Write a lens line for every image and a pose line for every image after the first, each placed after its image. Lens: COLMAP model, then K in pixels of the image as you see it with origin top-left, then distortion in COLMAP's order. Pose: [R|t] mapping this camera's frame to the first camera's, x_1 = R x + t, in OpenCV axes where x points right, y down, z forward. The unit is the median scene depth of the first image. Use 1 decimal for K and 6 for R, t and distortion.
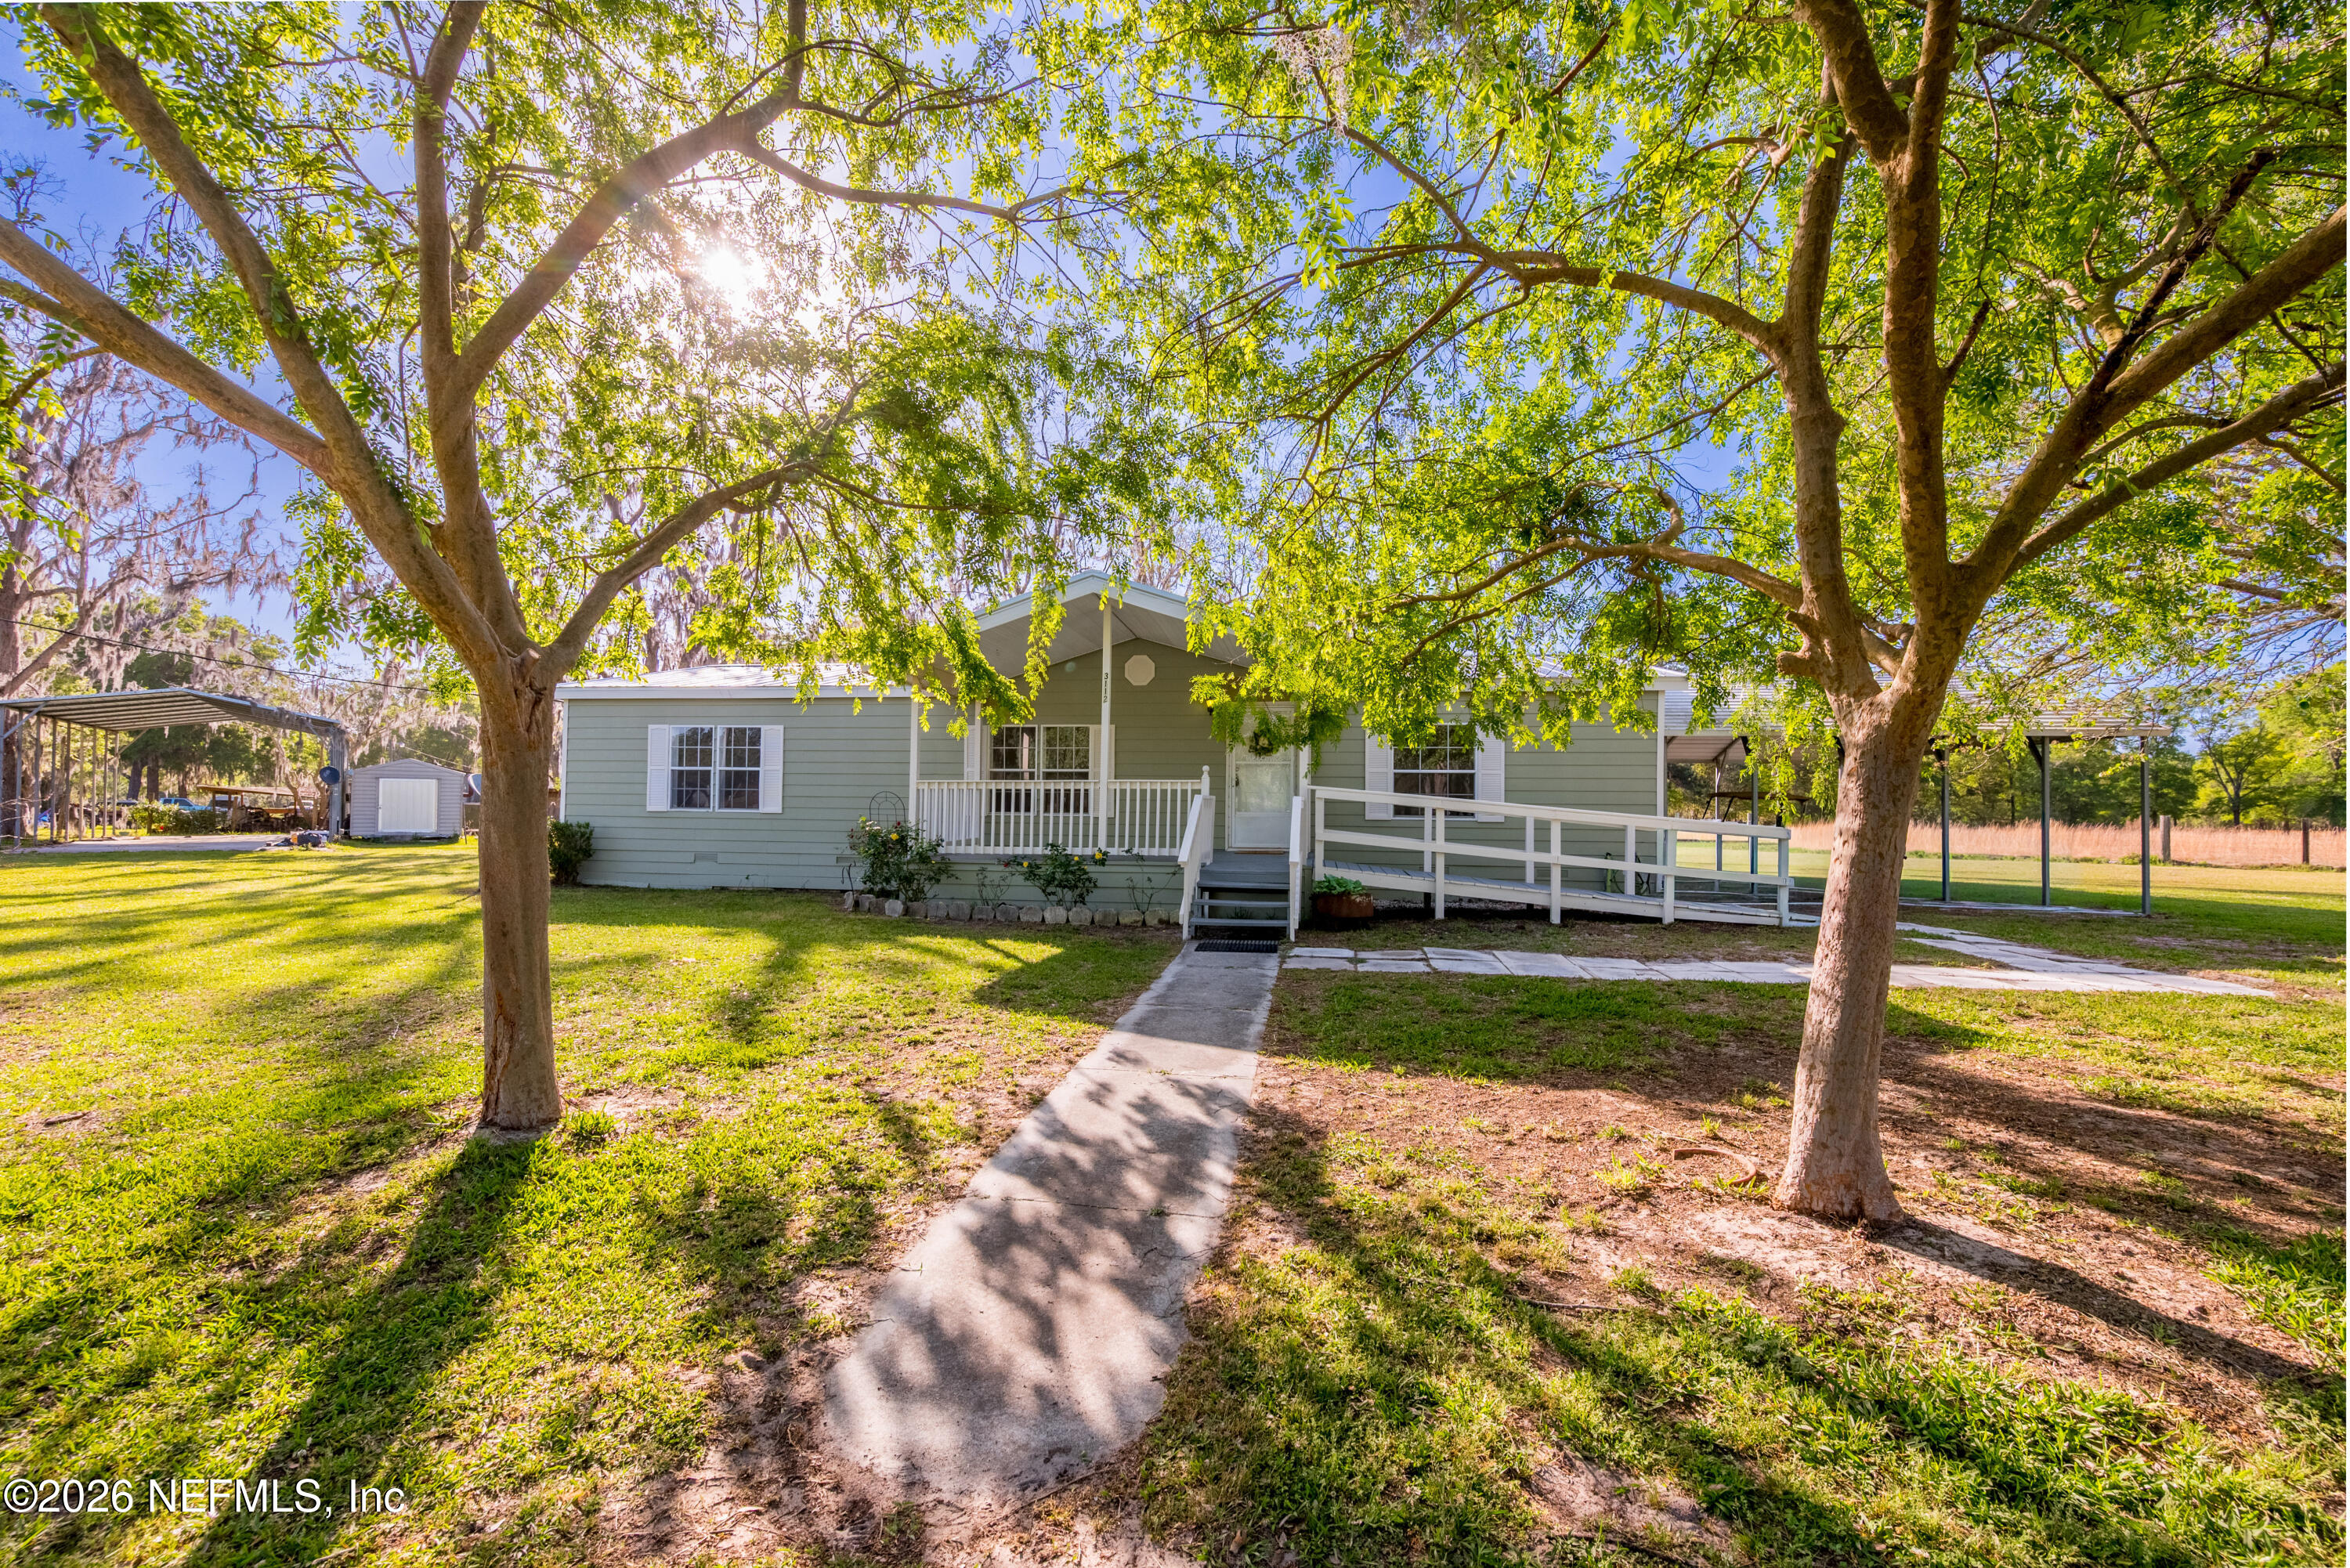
lens RADIAL K [[966.5, 0, 1175.0], [0, 966.5, 784.0], [0, 0, 1]] dist [-0.001536, -0.000106]
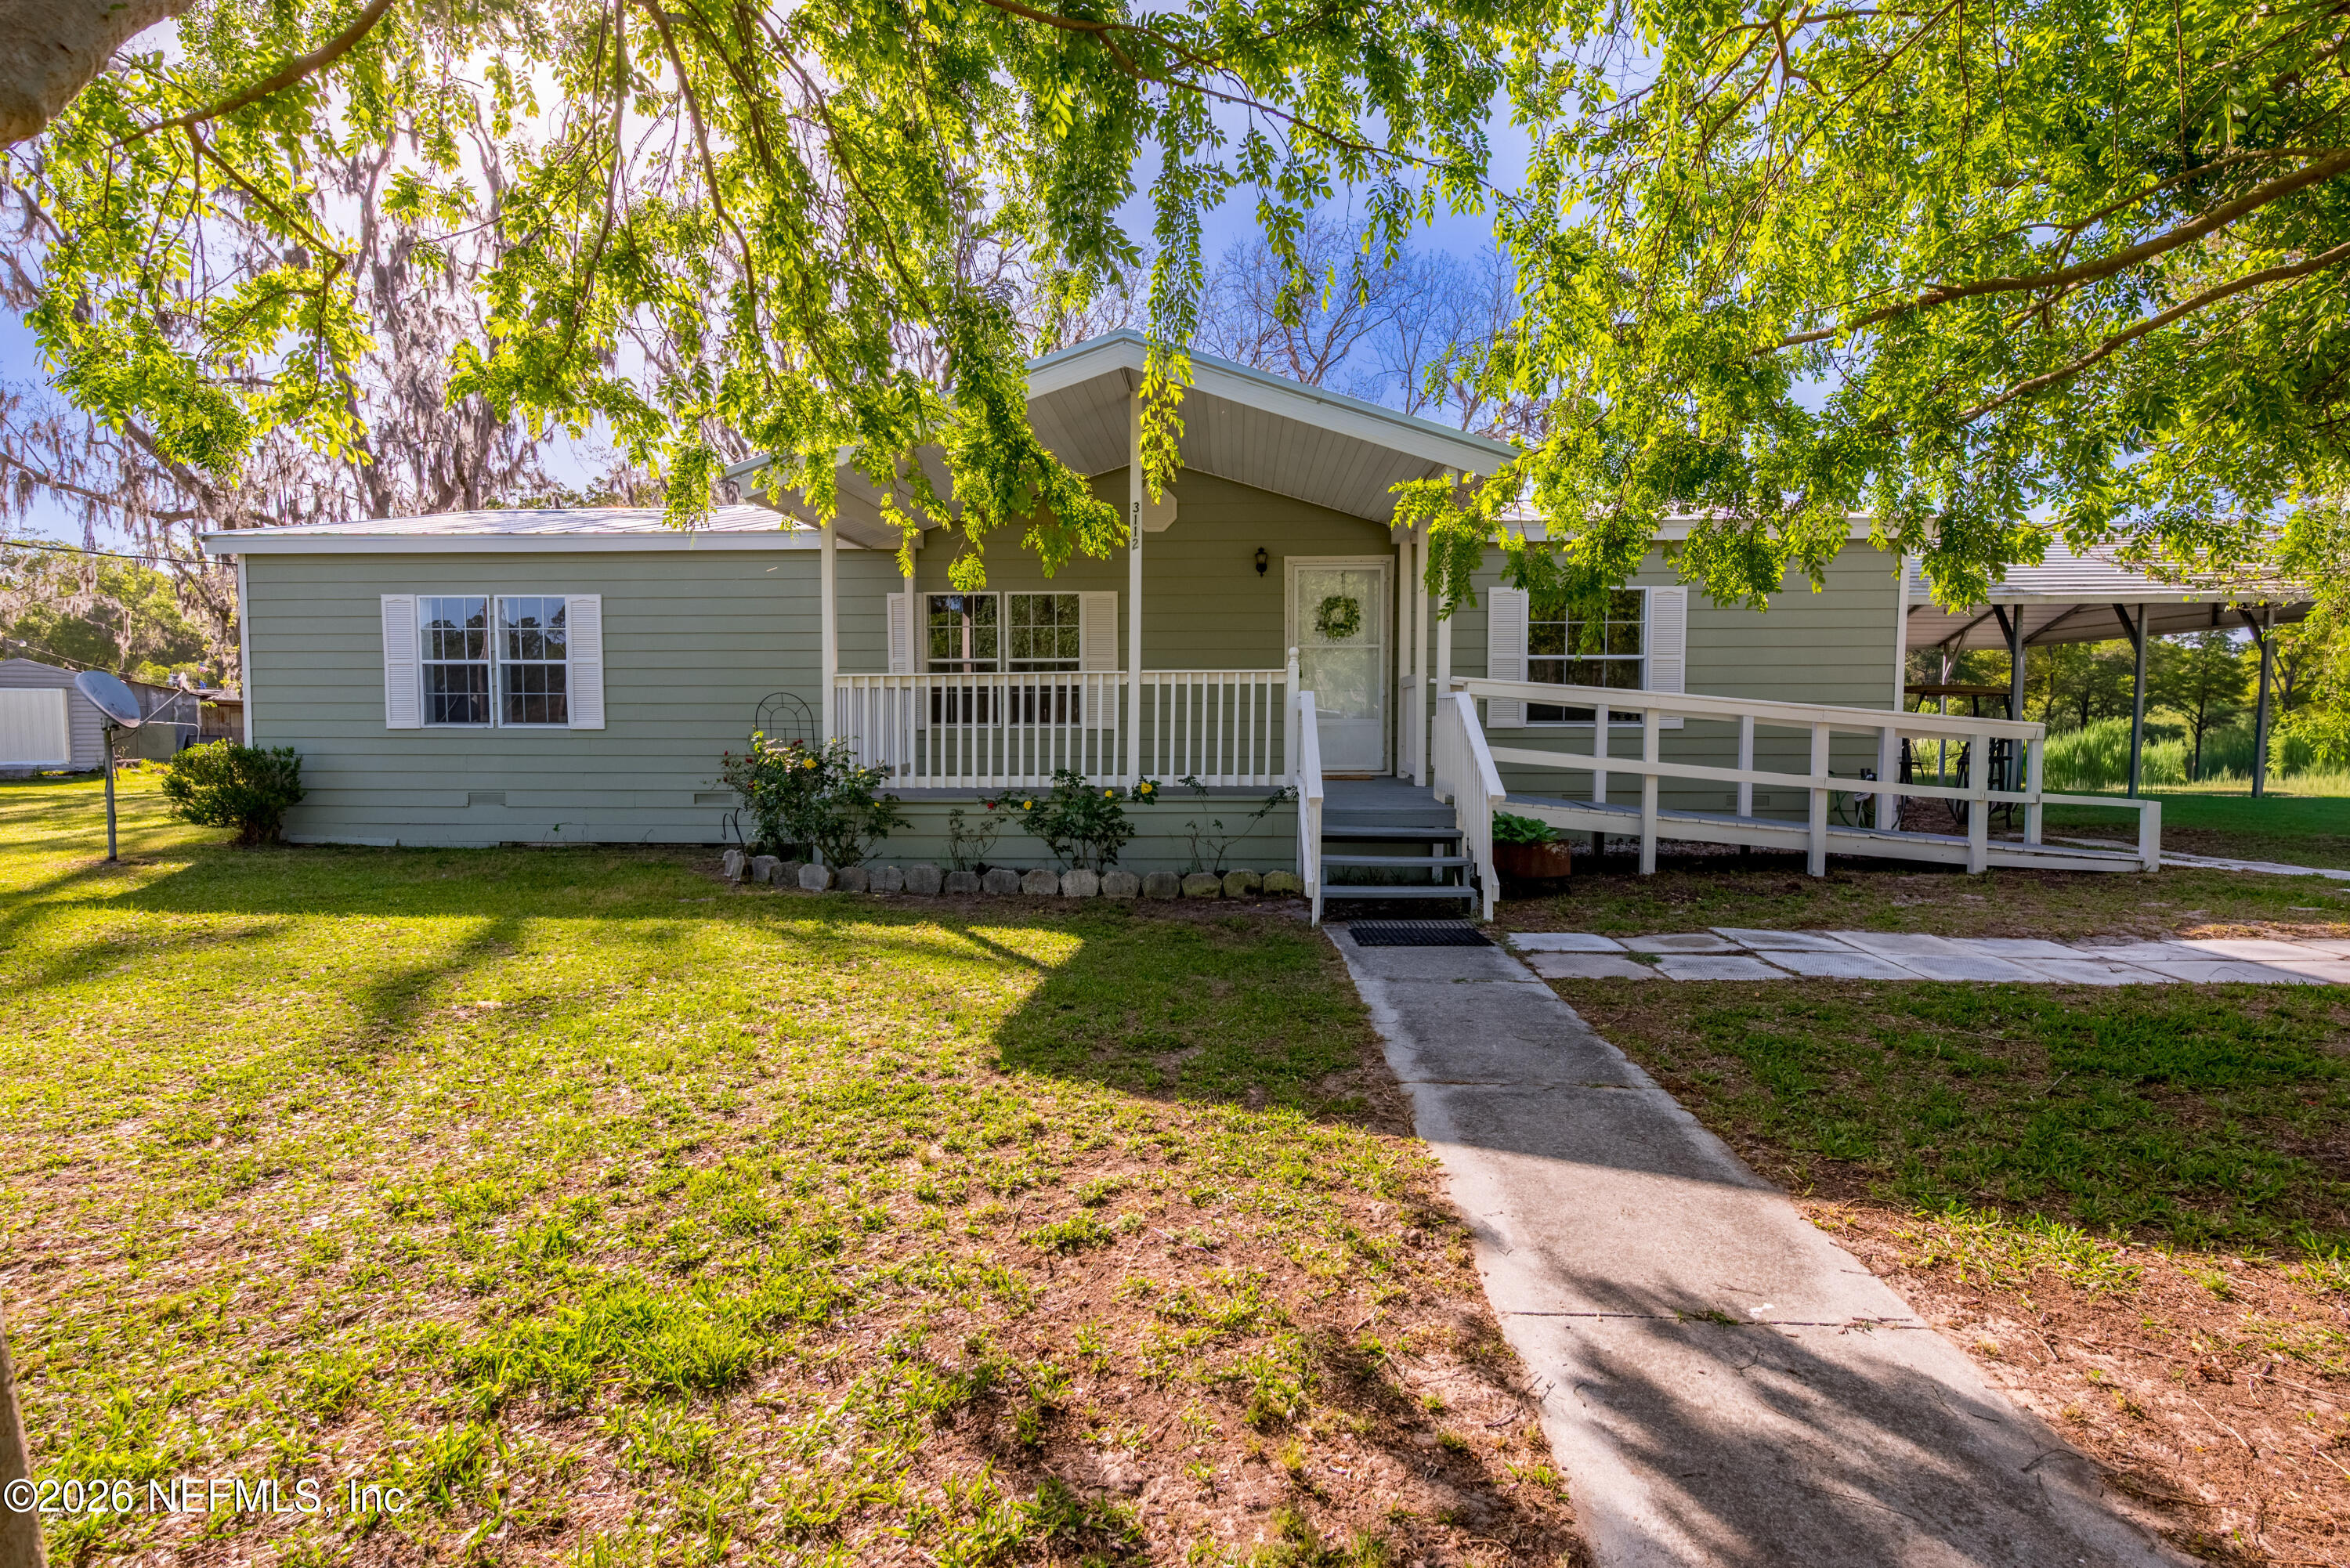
lens RADIAL K [[1160.4, 0, 1175.0], [0, 1160.4, 784.0], [0, 0, 1]] dist [0.000177, 0.000249]
pose [[0.995904, -0.017388, 0.088733, -0.104732], [0.010222, 0.996695, 0.080588, 0.008852], [-0.089841, -0.079350, 0.992790, 0.204822]]
